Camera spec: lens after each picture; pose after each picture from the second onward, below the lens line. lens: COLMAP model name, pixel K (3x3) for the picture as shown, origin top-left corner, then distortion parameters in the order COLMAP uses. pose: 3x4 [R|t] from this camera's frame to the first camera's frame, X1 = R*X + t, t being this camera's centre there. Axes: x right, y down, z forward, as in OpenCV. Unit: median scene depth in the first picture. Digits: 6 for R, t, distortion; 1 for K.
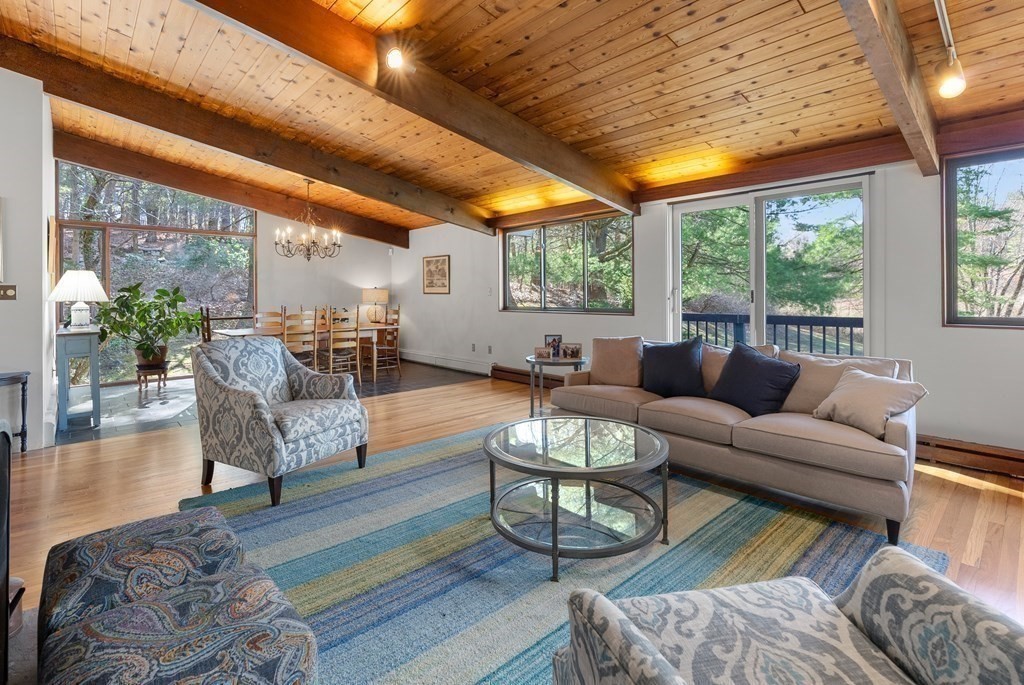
lens RADIAL K [[476.8, 0, 517.3], [0, 476.8, 298.1], [0, 0, 1]] dist [-0.003745, 0.000216]
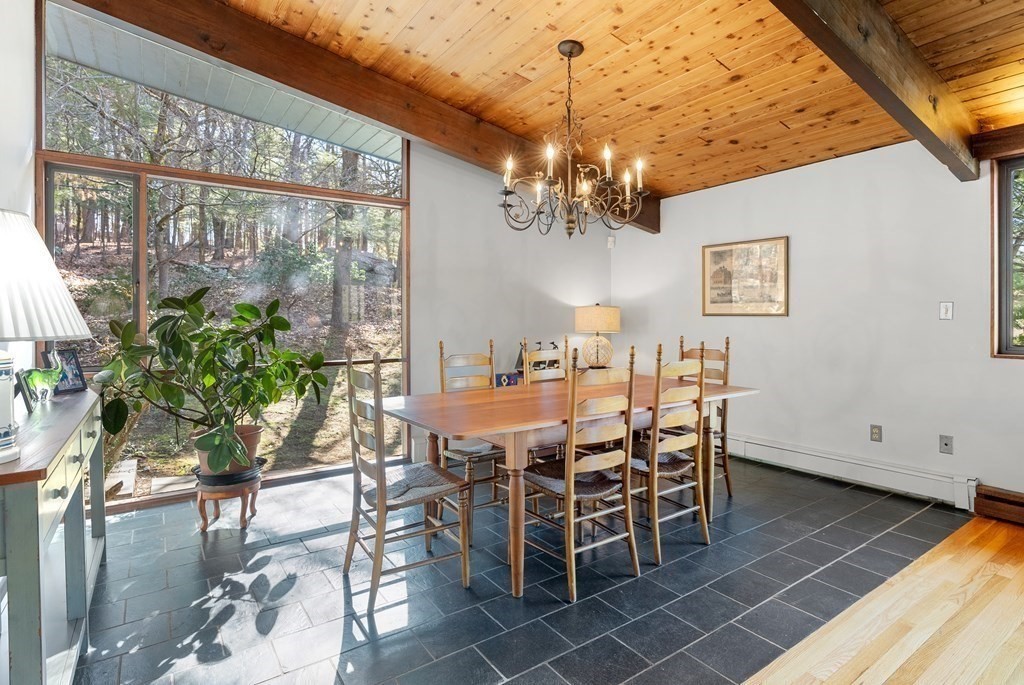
lens RADIAL K [[524.0, 0, 526.0], [0, 524.0, 323.7], [0, 0, 1]] dist [-0.000055, 0.000086]
pose [[0.992218, 0.005061, -0.124410, -0.391474], [-0.004571, 0.999981, 0.004220, -0.001862], [0.124429, -0.003619, 0.992222, 0.497798]]
